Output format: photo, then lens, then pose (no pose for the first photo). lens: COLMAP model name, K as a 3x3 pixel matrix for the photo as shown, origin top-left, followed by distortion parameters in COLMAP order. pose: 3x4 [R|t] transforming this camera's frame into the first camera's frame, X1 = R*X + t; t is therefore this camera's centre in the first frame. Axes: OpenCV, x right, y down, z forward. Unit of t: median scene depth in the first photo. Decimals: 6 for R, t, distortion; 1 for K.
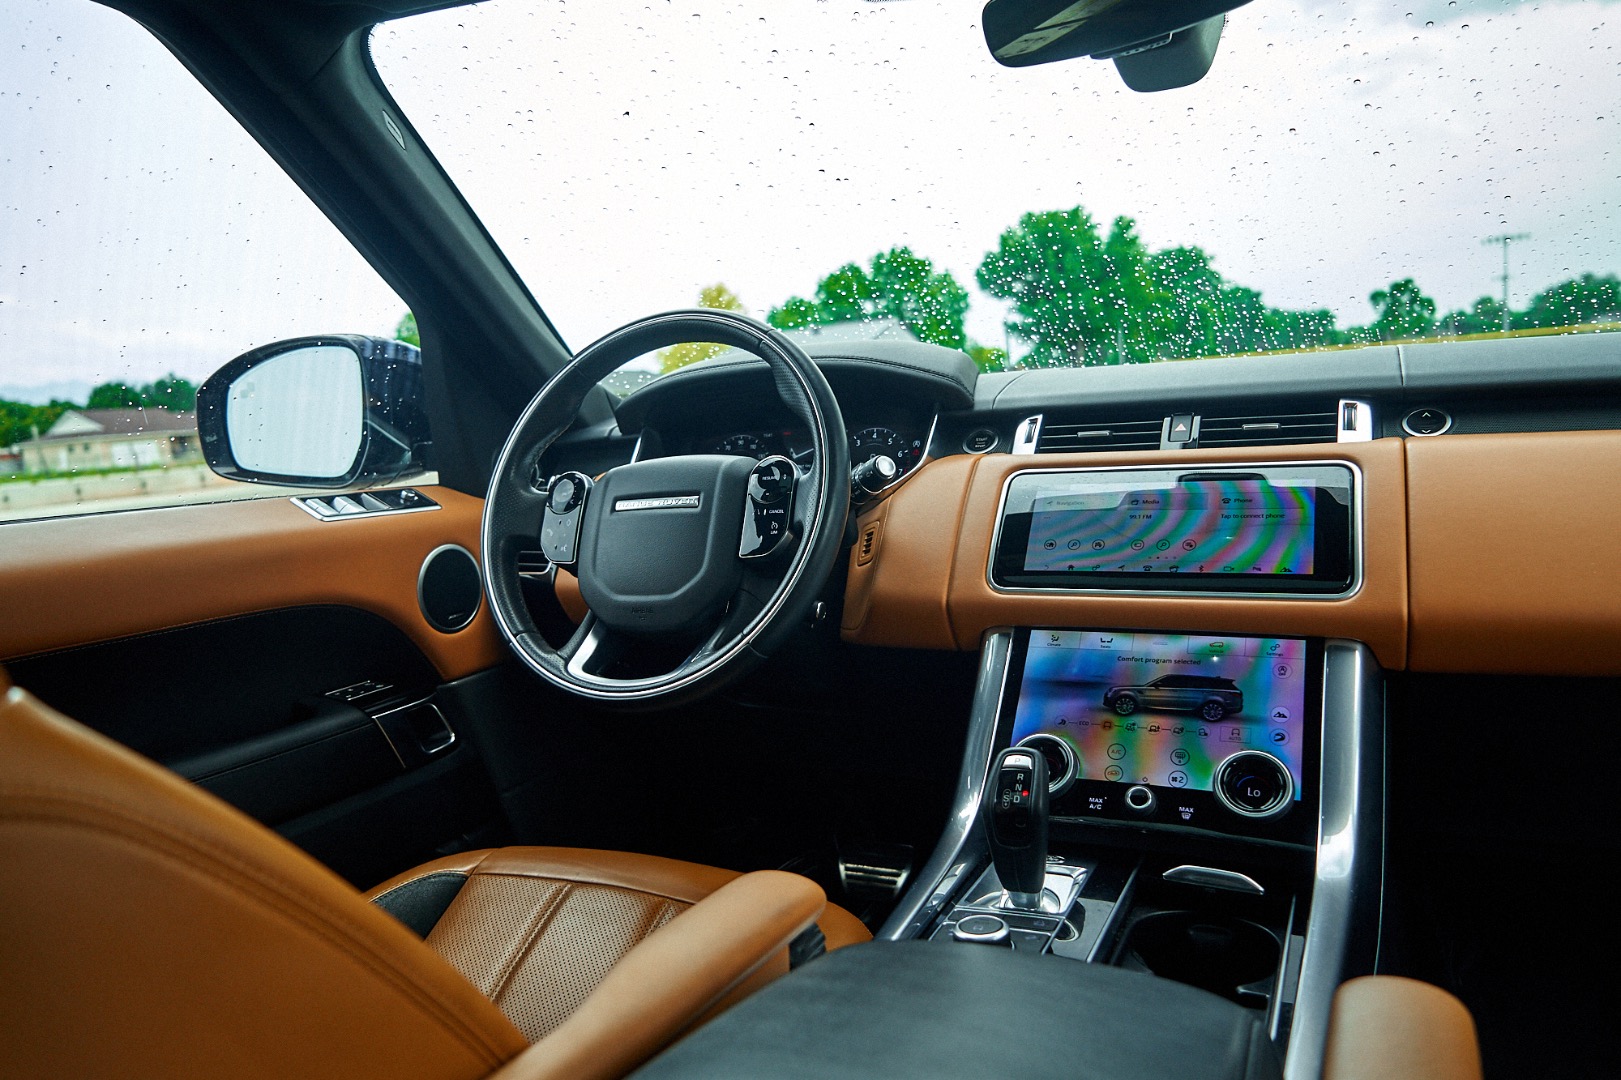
lens RADIAL K [[1112.5, 0, 810.0], [0, 1112.5, 535.5], [0, 0, 1]] dist [0.008189, -0.006748]
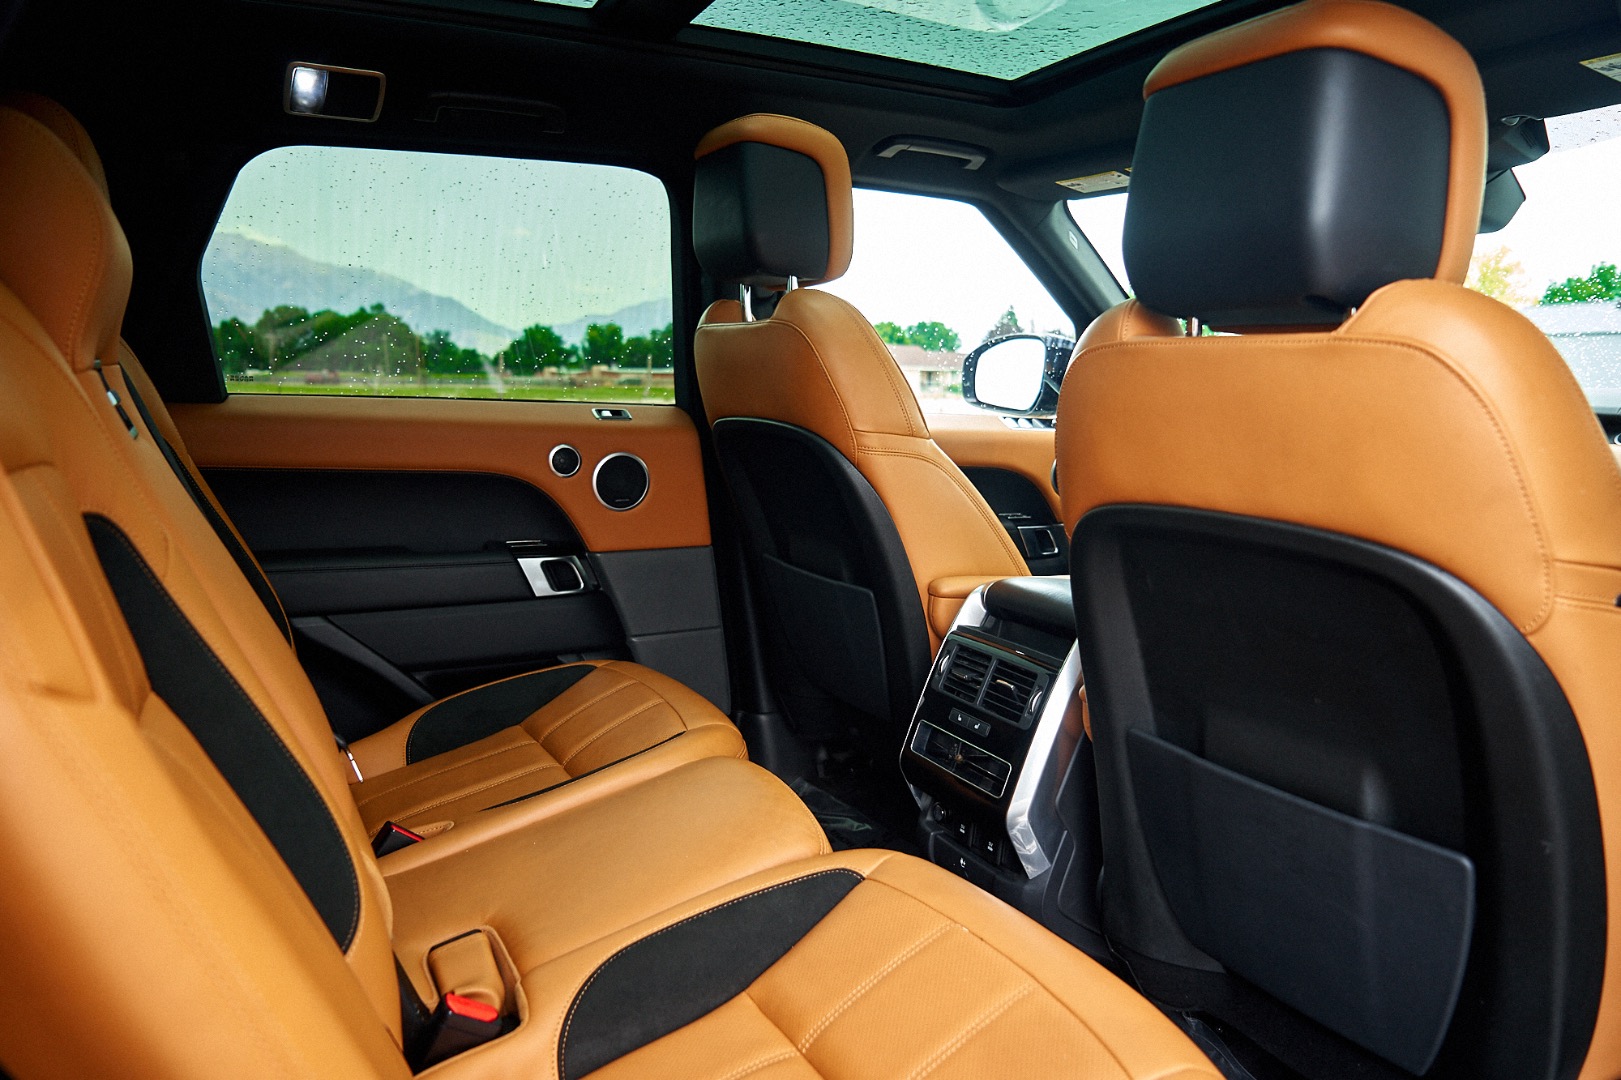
lens RADIAL K [[1112.5, 0, 812.2], [0, 1112.5, 545.0], [0, 0, 1]] dist [0.008189, -0.006748]
pose [[0.811700, 0.167040, -0.559679, 0.482886], [-0.142045, 0.985919, 0.088247, 0.075140], [0.566539, 0.007869, 0.823998, -0.962993]]
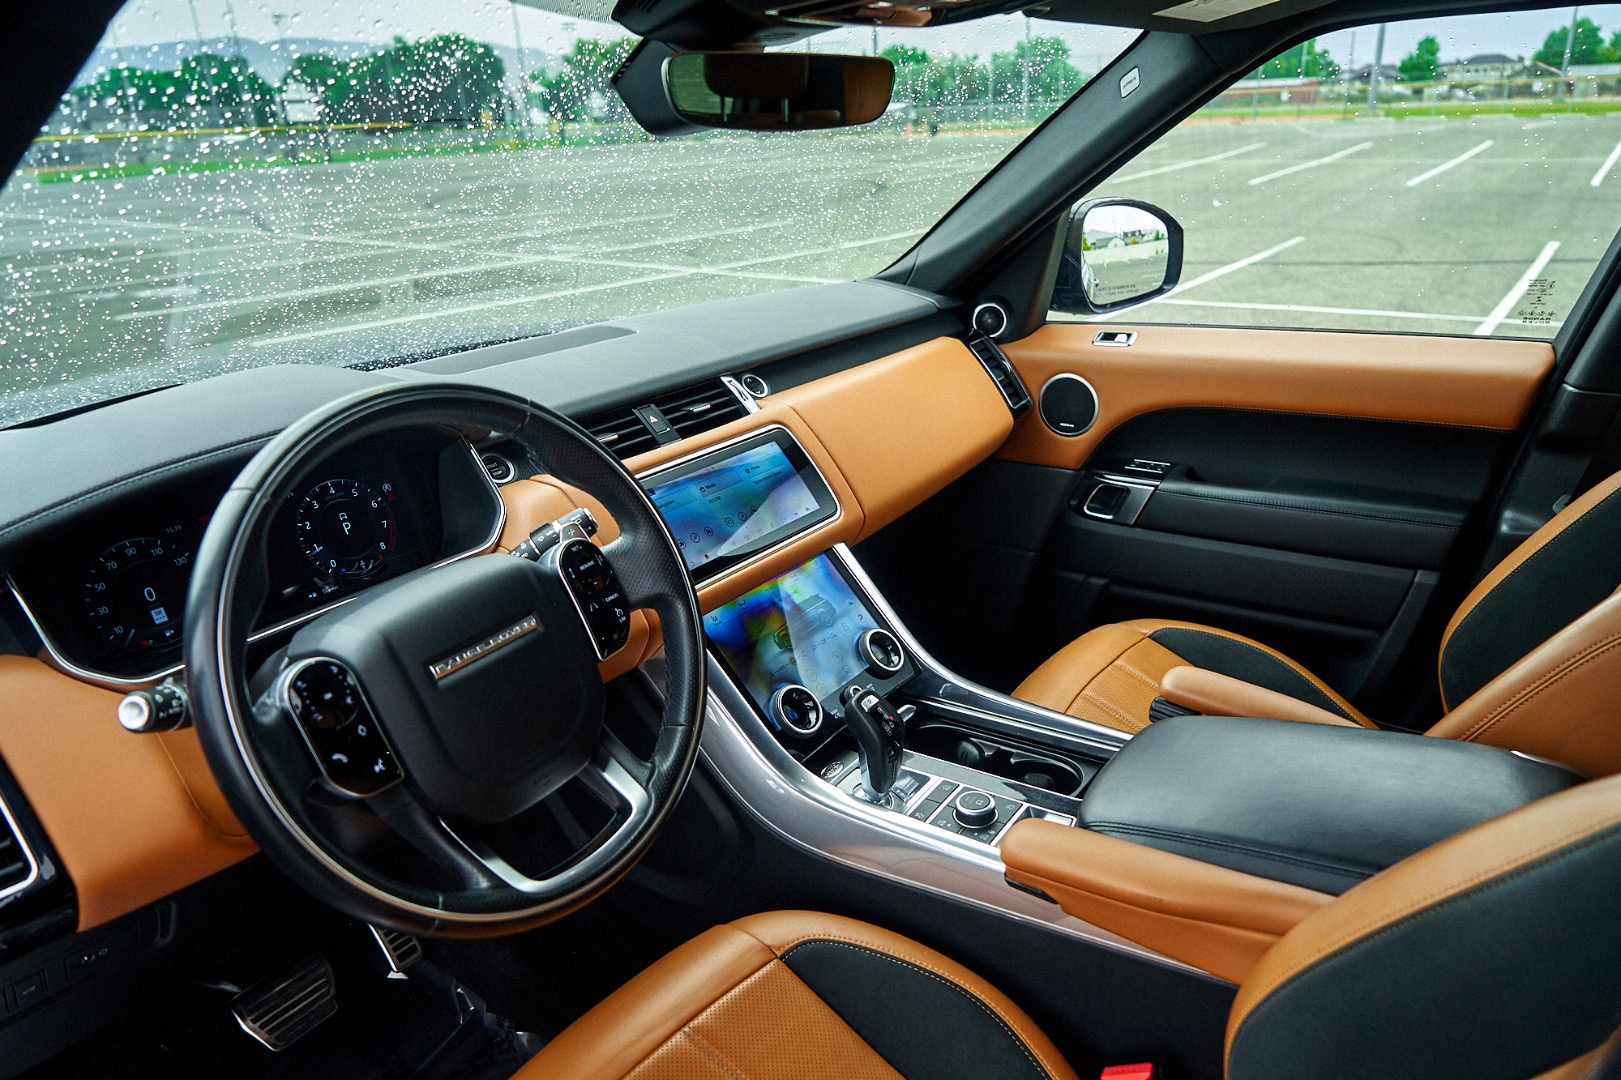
lens RADIAL K [[1112.5, 0, 815.3], [0, 1112.5, 552.9], [0, 0, 1]] dist [0.008189, -0.006748]
pose [[0.156048, -0.297843, 0.941774, -0.781809], [0.146065, 0.949930, 0.276220, -0.260266], [-0.976890, 0.094457, 0.191739, 0.621002]]
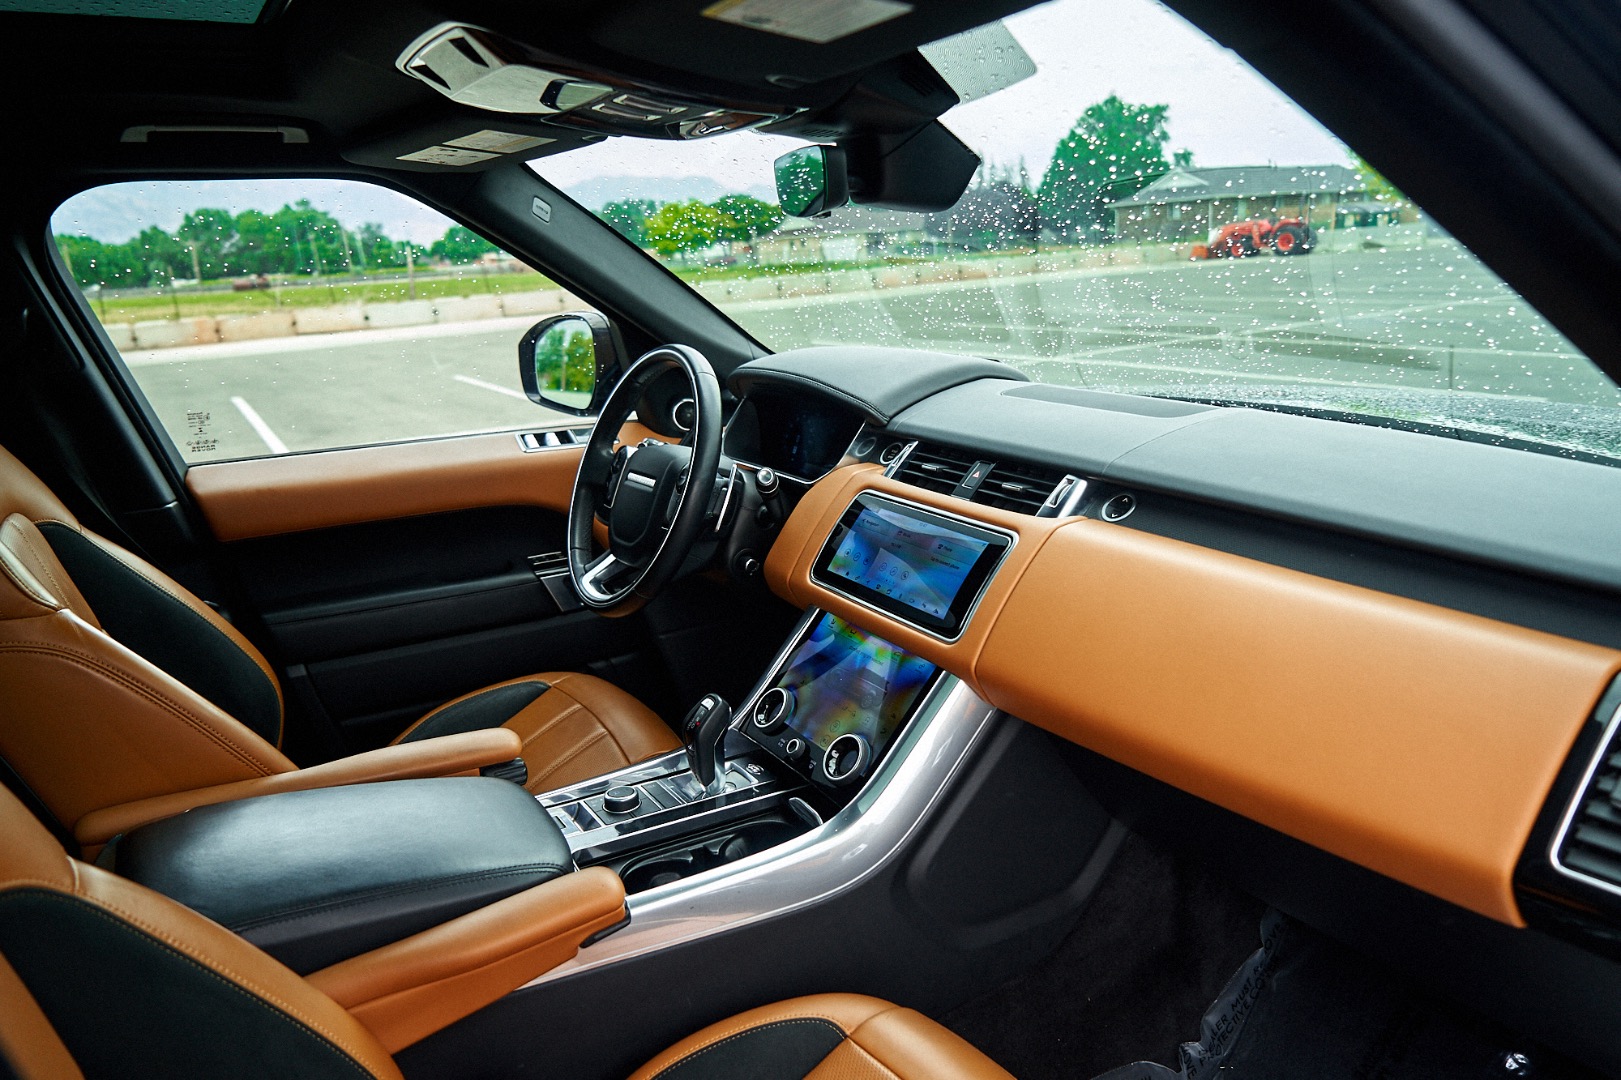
lens RADIAL K [[1112.5, 0, 809.1], [0, 1112.5, 538.5], [0, 0, 1]] dist [0.008189, -0.006748]
pose [[0.837166, 0.161914, -0.522433, 0.829662], [-0.067110, 0.978369, 0.195680, -0.254444], [0.542816, -0.128756, 0.829923, -0.126309]]
